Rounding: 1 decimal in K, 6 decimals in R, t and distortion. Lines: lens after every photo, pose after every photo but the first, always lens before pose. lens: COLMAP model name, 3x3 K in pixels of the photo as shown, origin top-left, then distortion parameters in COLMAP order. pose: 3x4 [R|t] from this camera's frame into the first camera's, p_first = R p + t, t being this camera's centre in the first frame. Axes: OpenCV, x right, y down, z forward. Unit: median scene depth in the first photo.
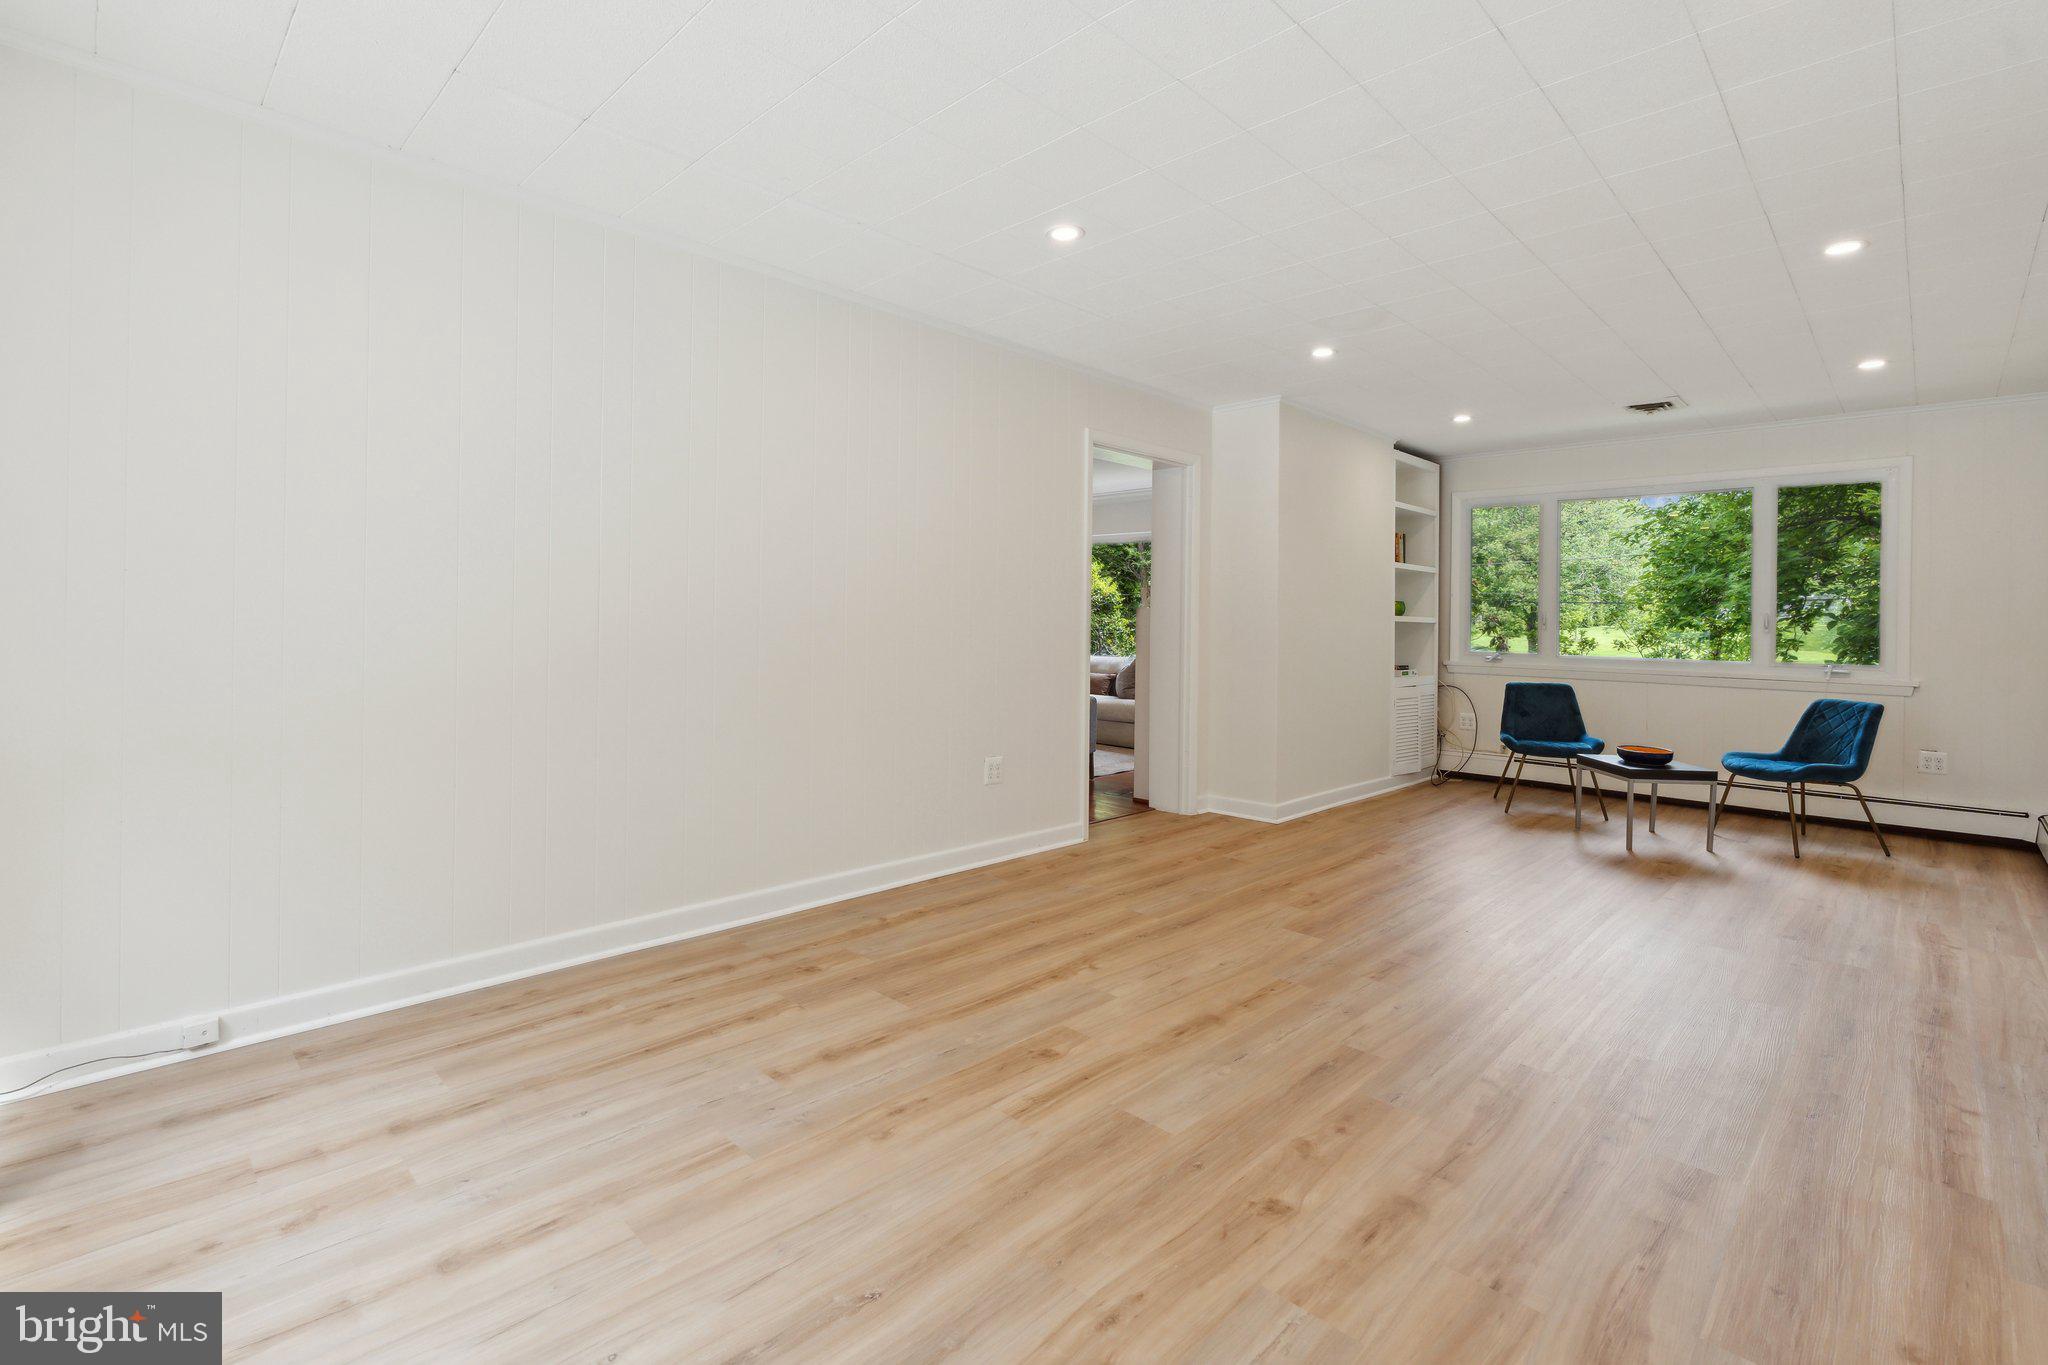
lens RADIAL K [[933.9, 0, 1008.4], [0, 933.9, 621.8], [0, 0, 1]] dist [-0.001046, 0.000151]
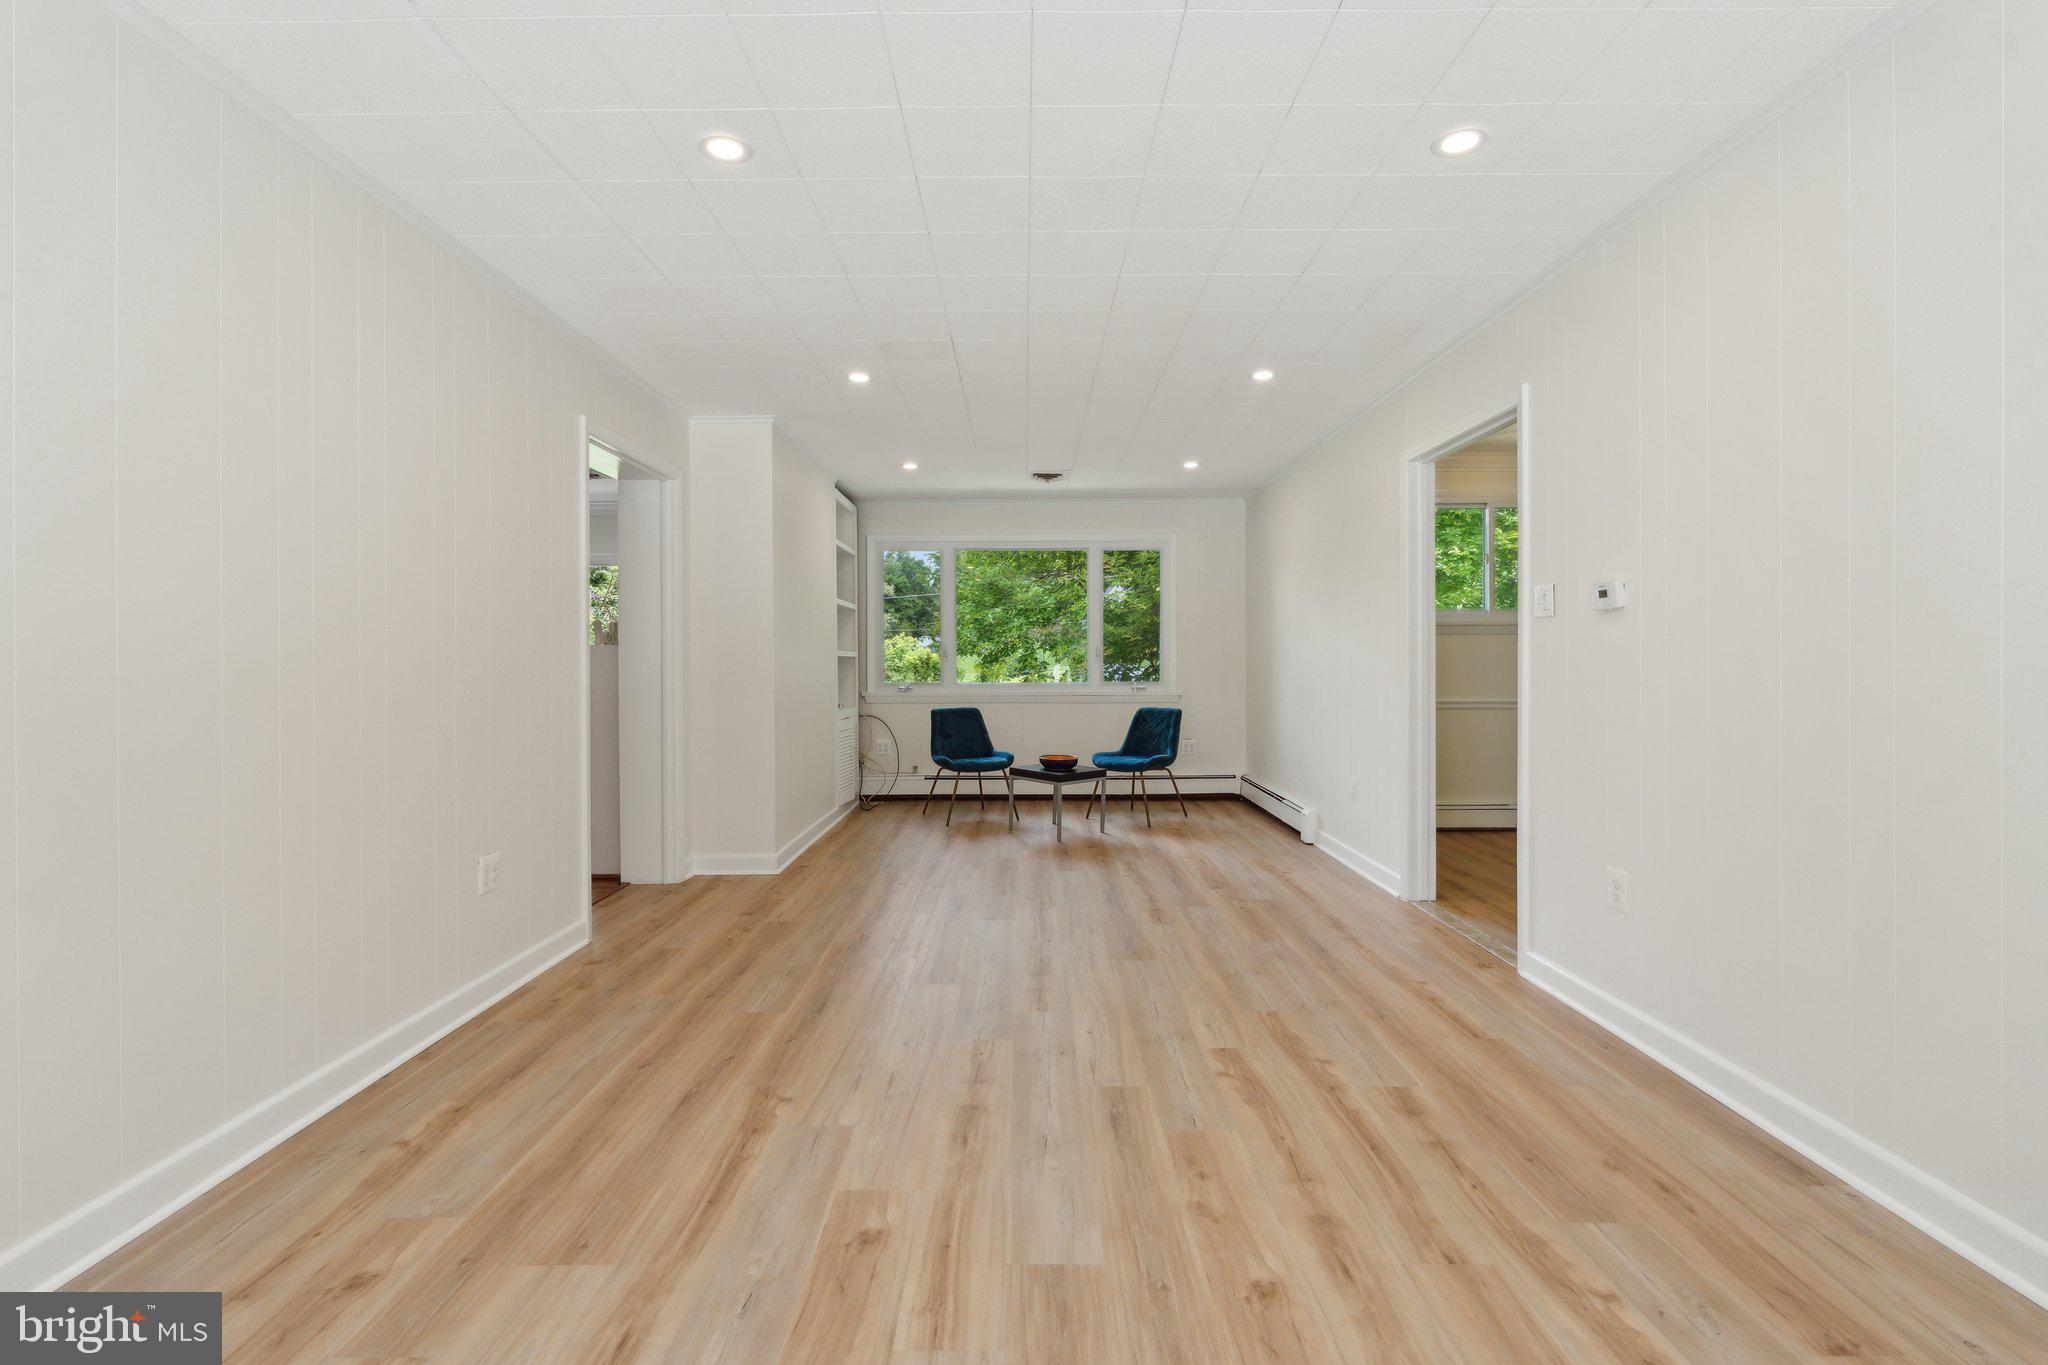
lens RADIAL K [[902.7, 0, 1021.5], [0, 902.7, 659.0], [0, 0, 1]] dist [-0.002471, -0.000221]
pose [[0.709686, -0.018303, 0.704280, -0.197725], [0.017436, 0.999813, 0.008414, -0.003073], [-0.704302, 0.006309, 0.709873, 0.210933]]
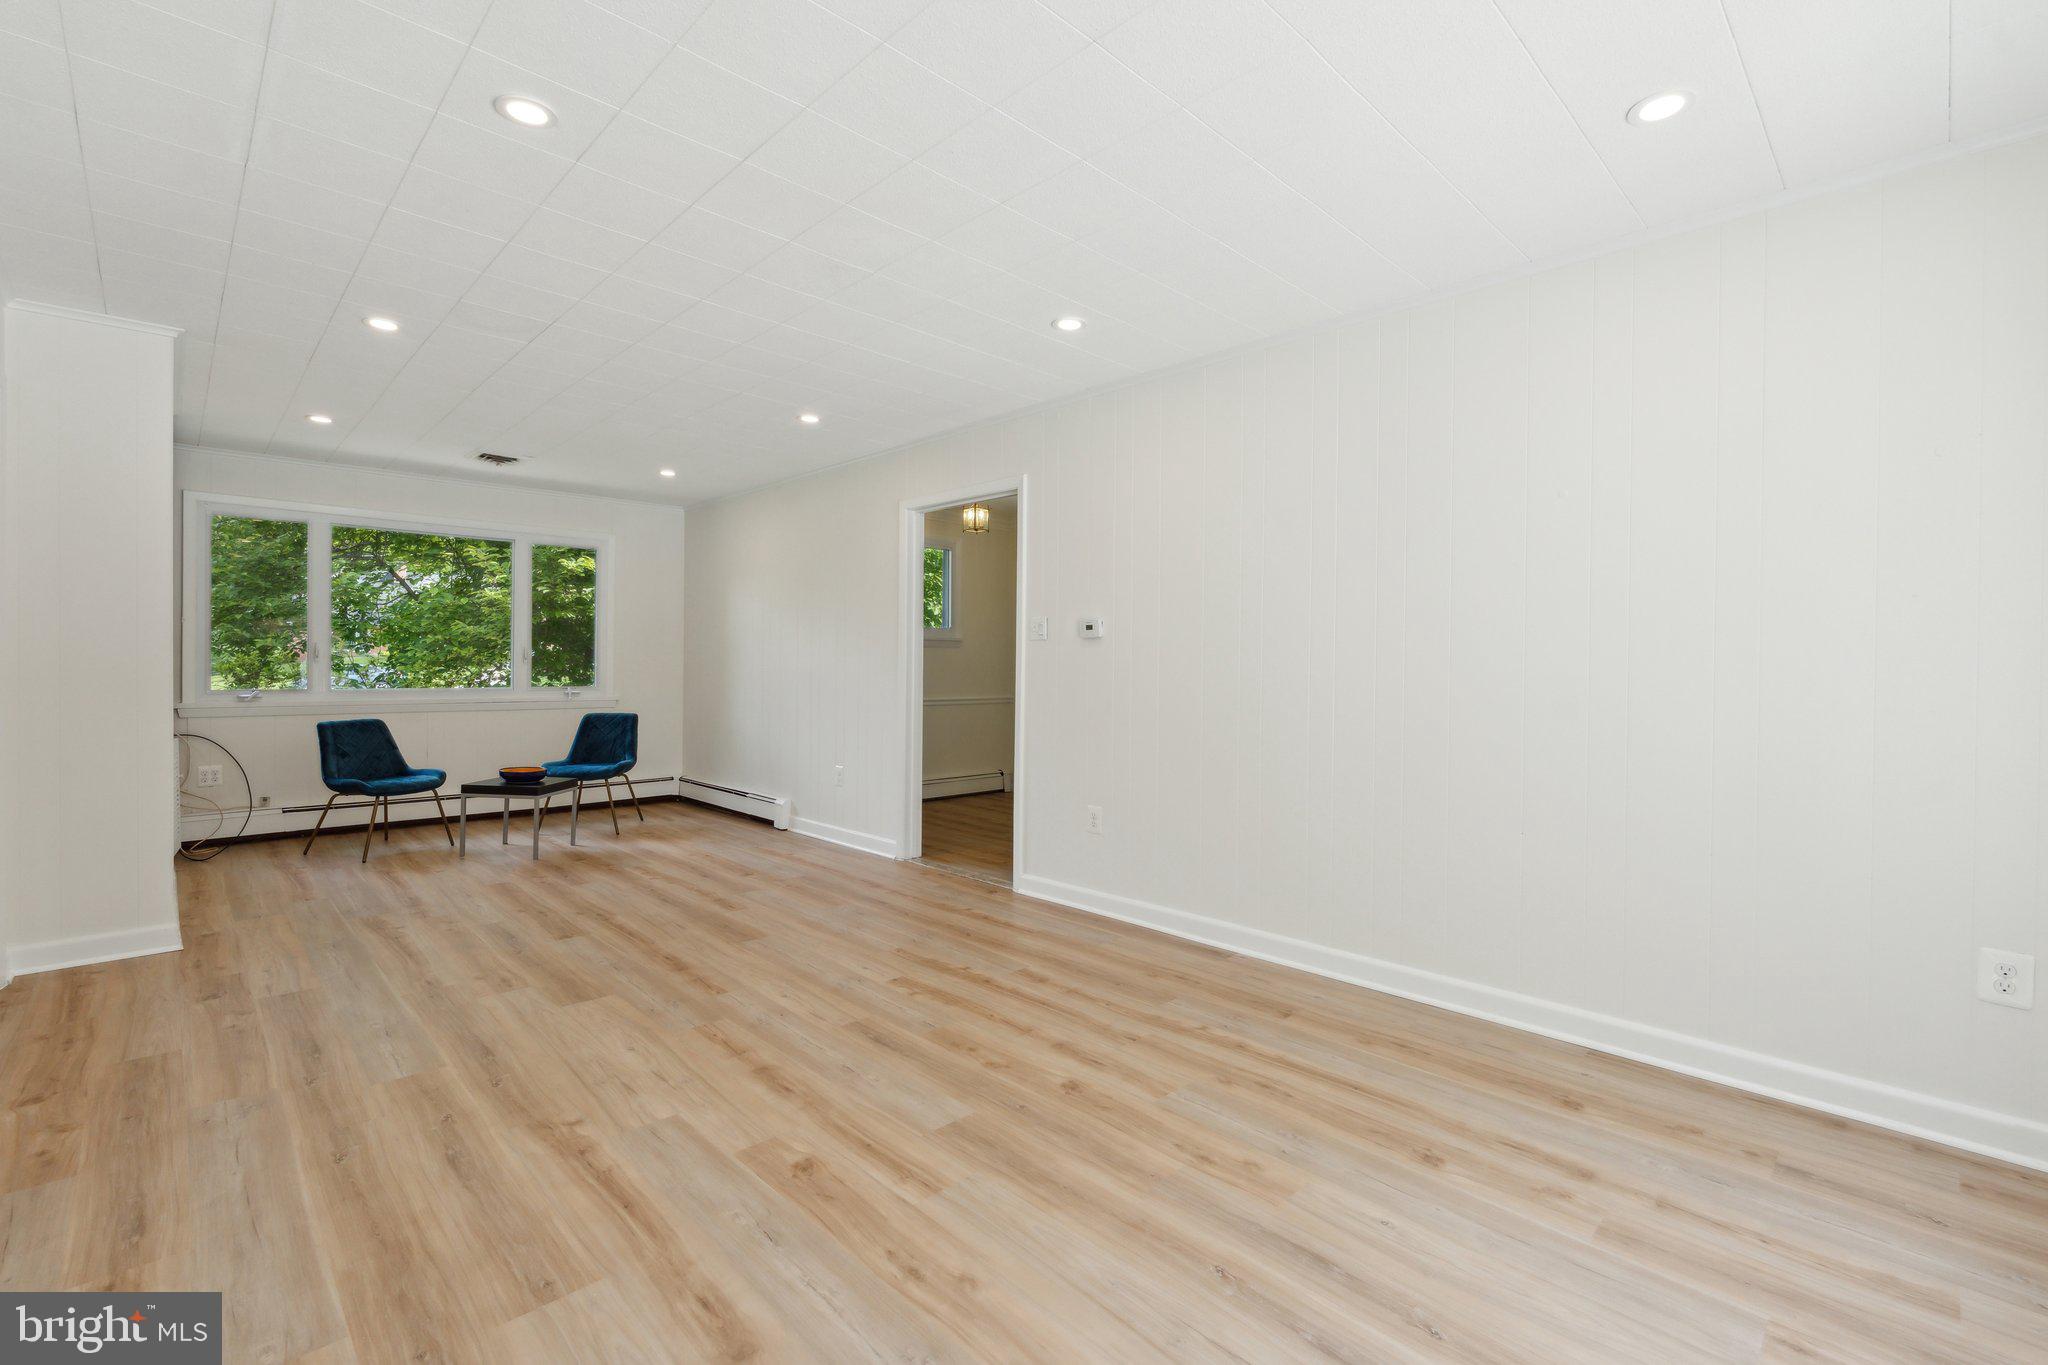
lens RADIAL K [[902.7, 0, 1021.5], [0, 902.7, 659.0], [0, 0, 1]] dist [-0.002471, -0.000221]
pose [[0.017127, -0.010298, 0.999800, -0.421655], [-0.005819, 0.999929, 0.010399, -0.011557], [-0.999836, -0.005996, 0.017066, 0.416941]]
